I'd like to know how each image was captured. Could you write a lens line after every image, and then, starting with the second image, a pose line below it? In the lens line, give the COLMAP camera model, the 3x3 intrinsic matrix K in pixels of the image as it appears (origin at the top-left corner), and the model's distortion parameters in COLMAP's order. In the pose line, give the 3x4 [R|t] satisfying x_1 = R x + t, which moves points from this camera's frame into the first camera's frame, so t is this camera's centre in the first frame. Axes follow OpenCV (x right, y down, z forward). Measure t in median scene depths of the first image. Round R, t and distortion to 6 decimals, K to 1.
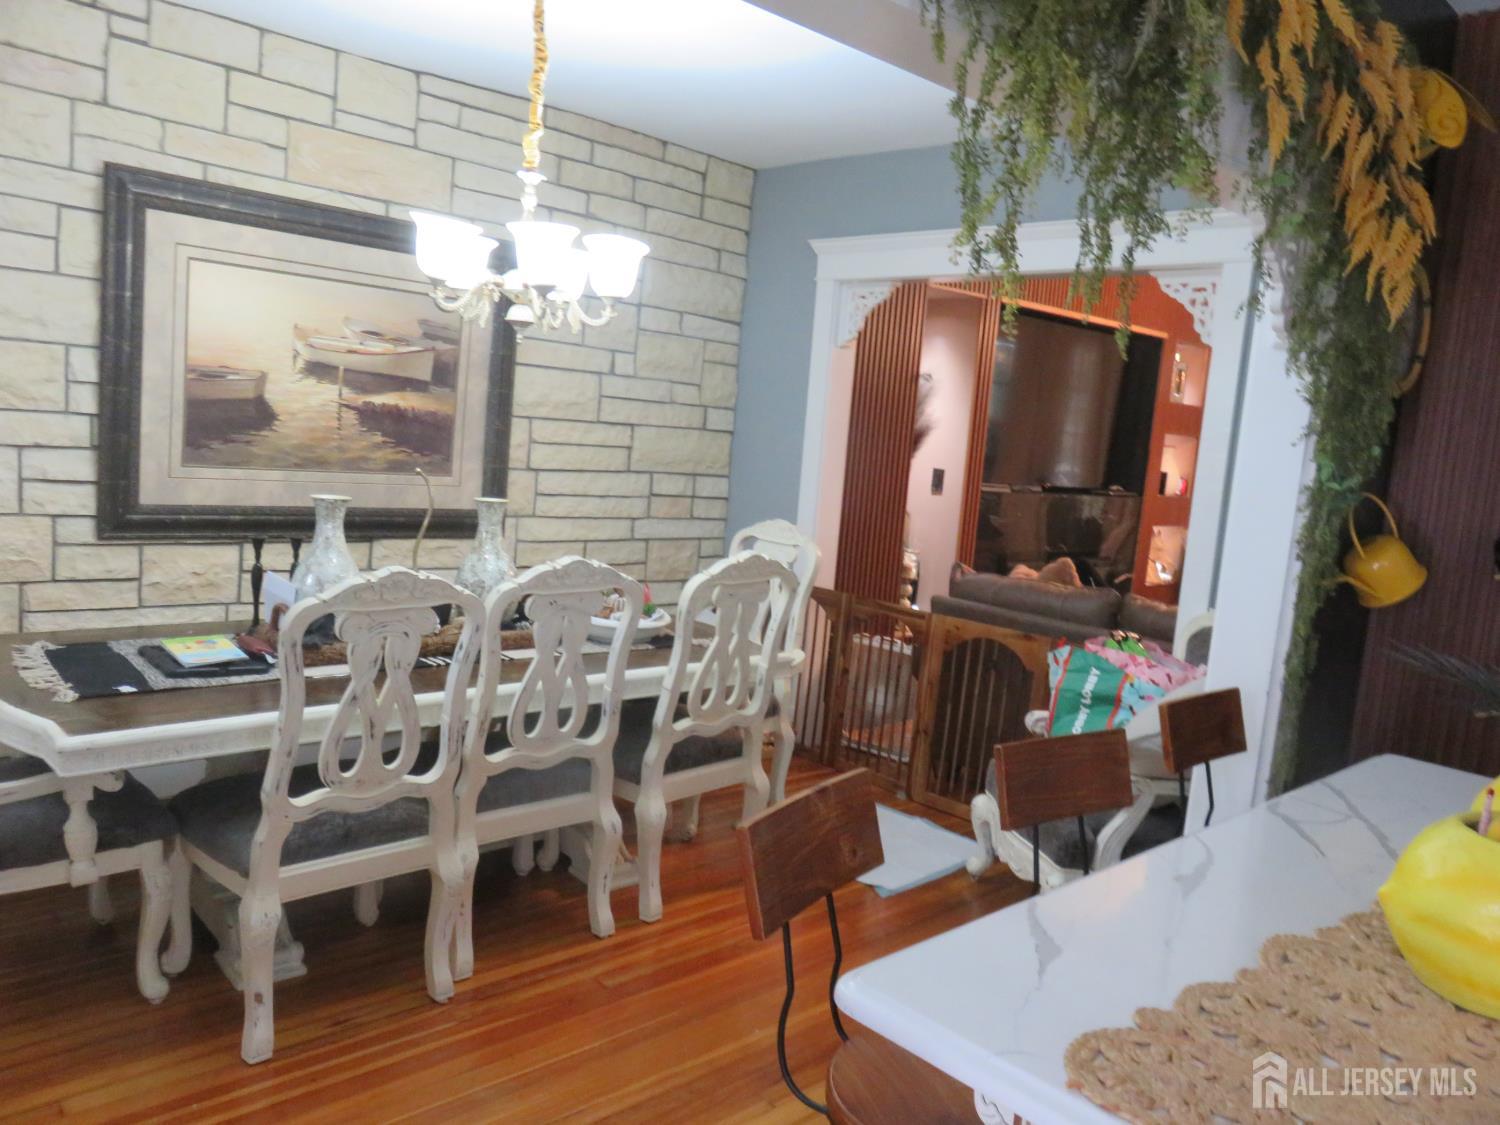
lens RADIAL K [[1119.5, 0, 747.2], [0, 1119.5, 563.4], [0, 0, 1]] dist [-0.010048, 0.002528]
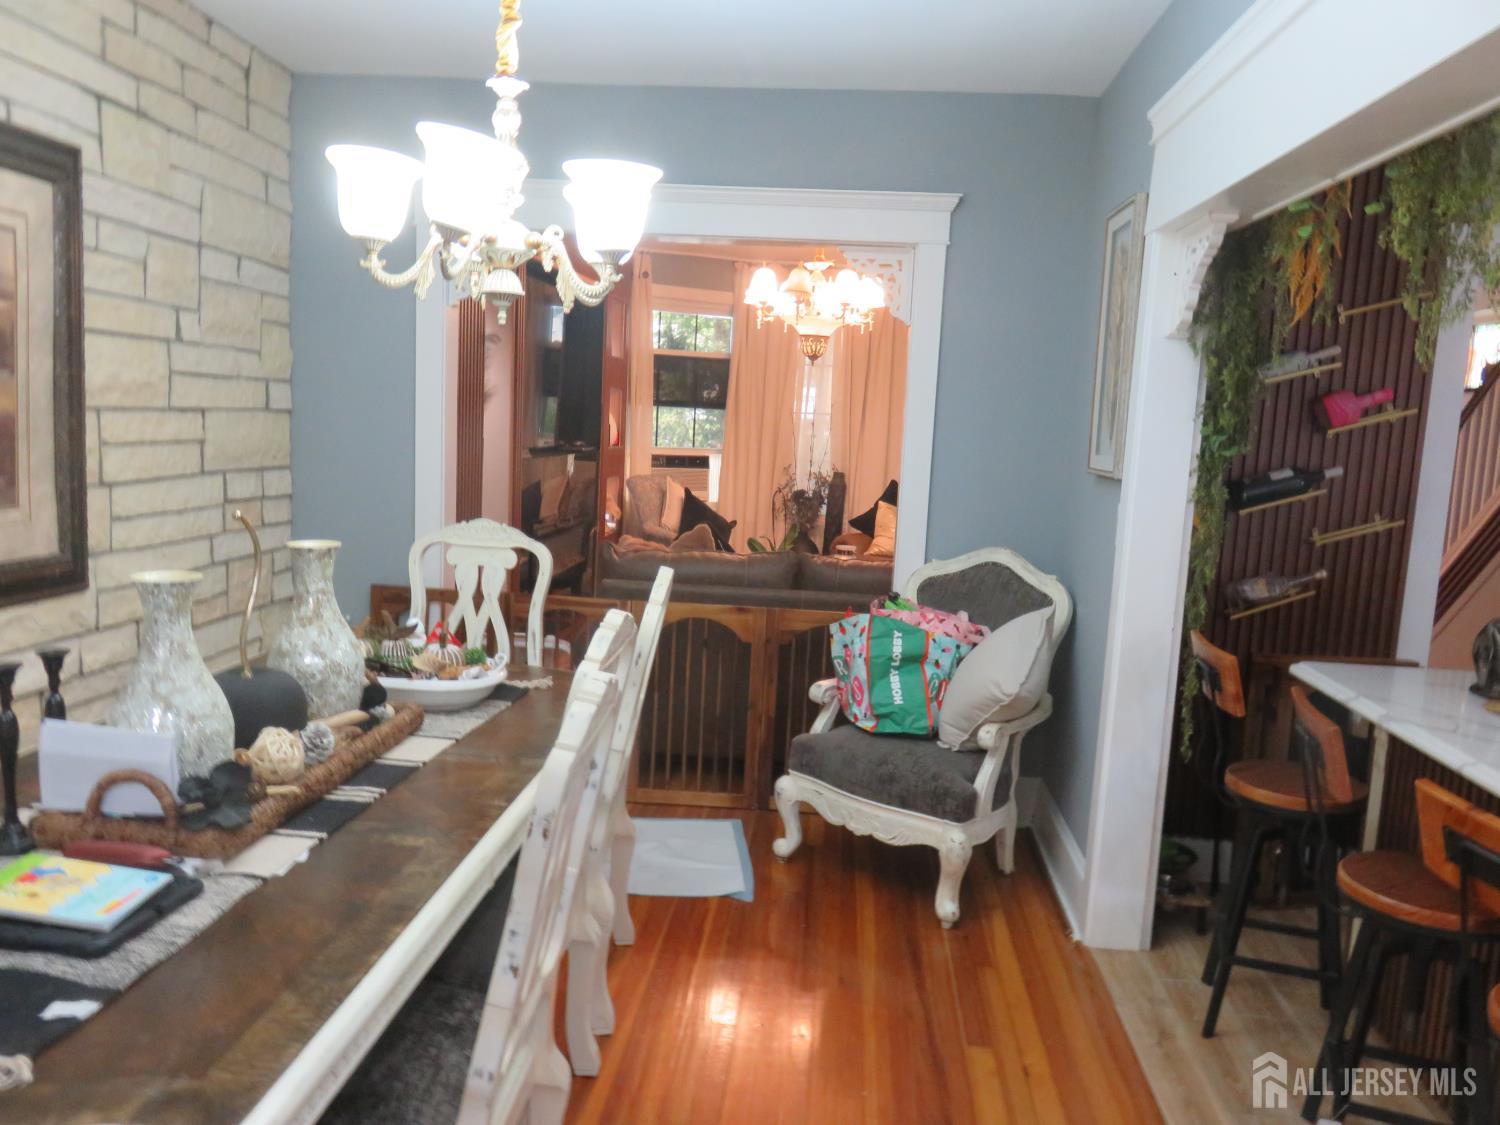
lens RADIAL K [[1119.5, 0, 753.2], [0, 1119.5, 564.9], [0, 0, 1]] dist [-0.010048, 0.002528]
pose [[0.739690, -0.137036, 0.658847, -0.339640], [0.099099, 0.990554, 0.094770, -0.058077], [-0.665611, -0.004809, 0.746283, 0.218726]]
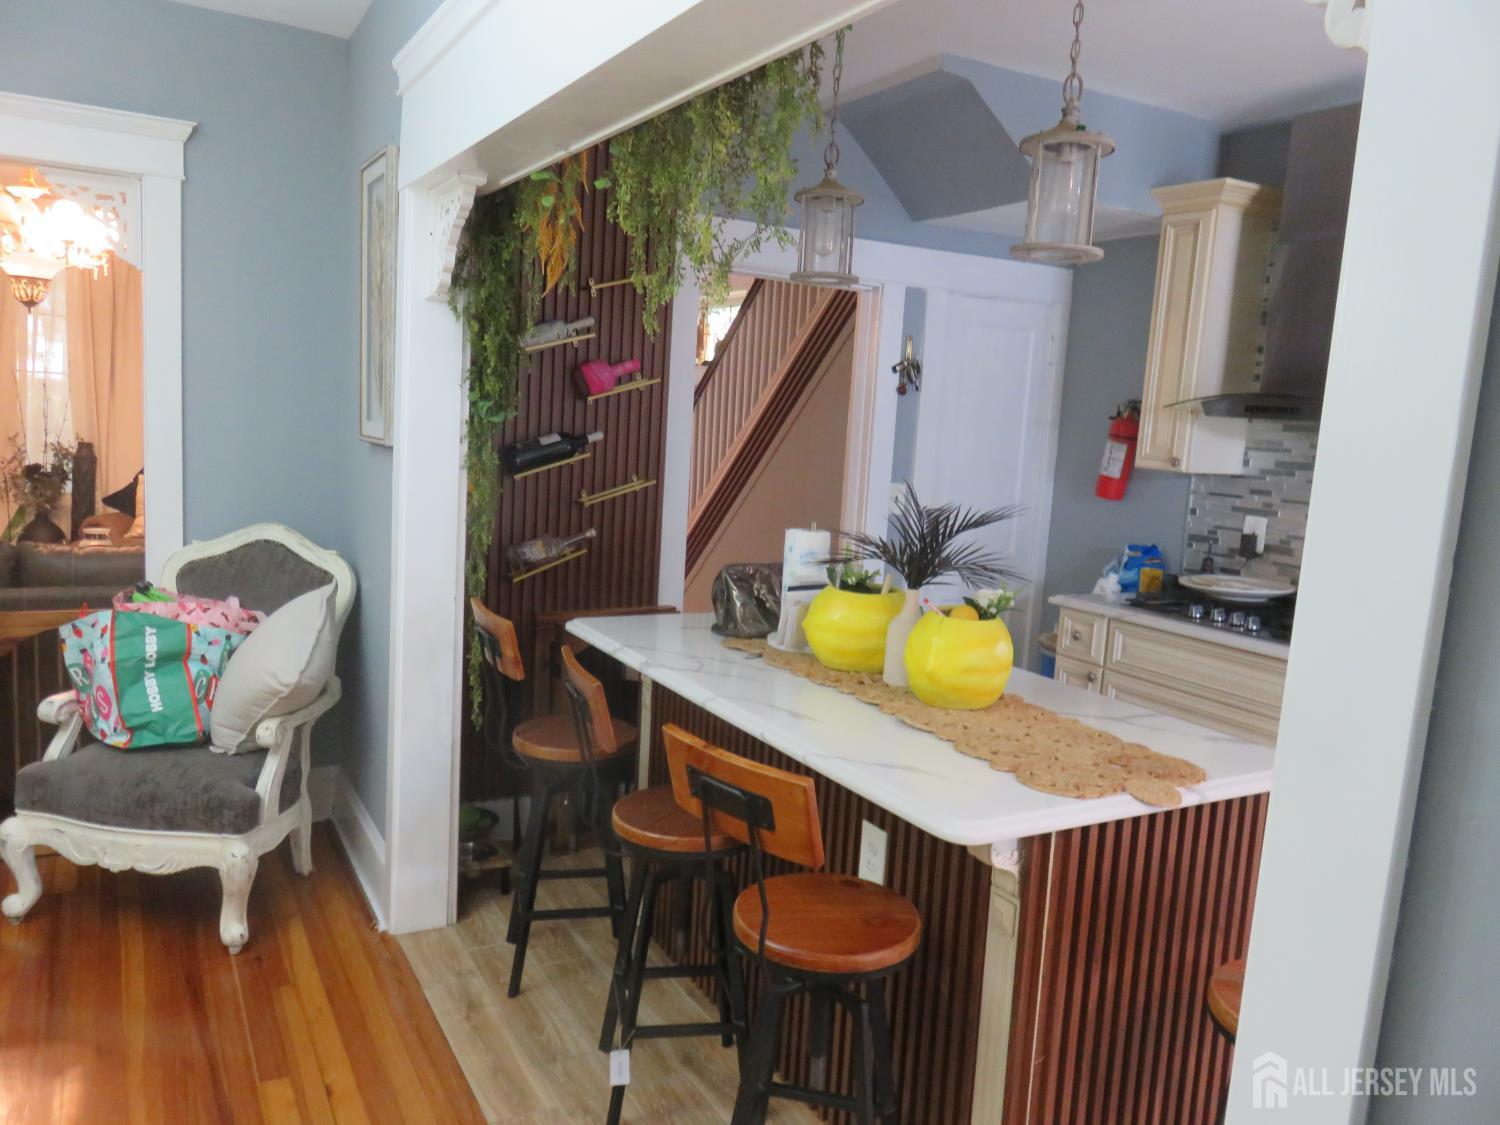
lens RADIAL K [[1119.5, 0, 747.5], [0, 1119.5, 564.8], [0, 0, 1]] dist [-0.010048, 0.002528]
pose [[0.236690, -0.196435, 0.951520, -0.304345], [0.085391, 0.979764, 0.181025, -0.055833], [-0.967825, 0.038404, 0.248675, 0.218496]]
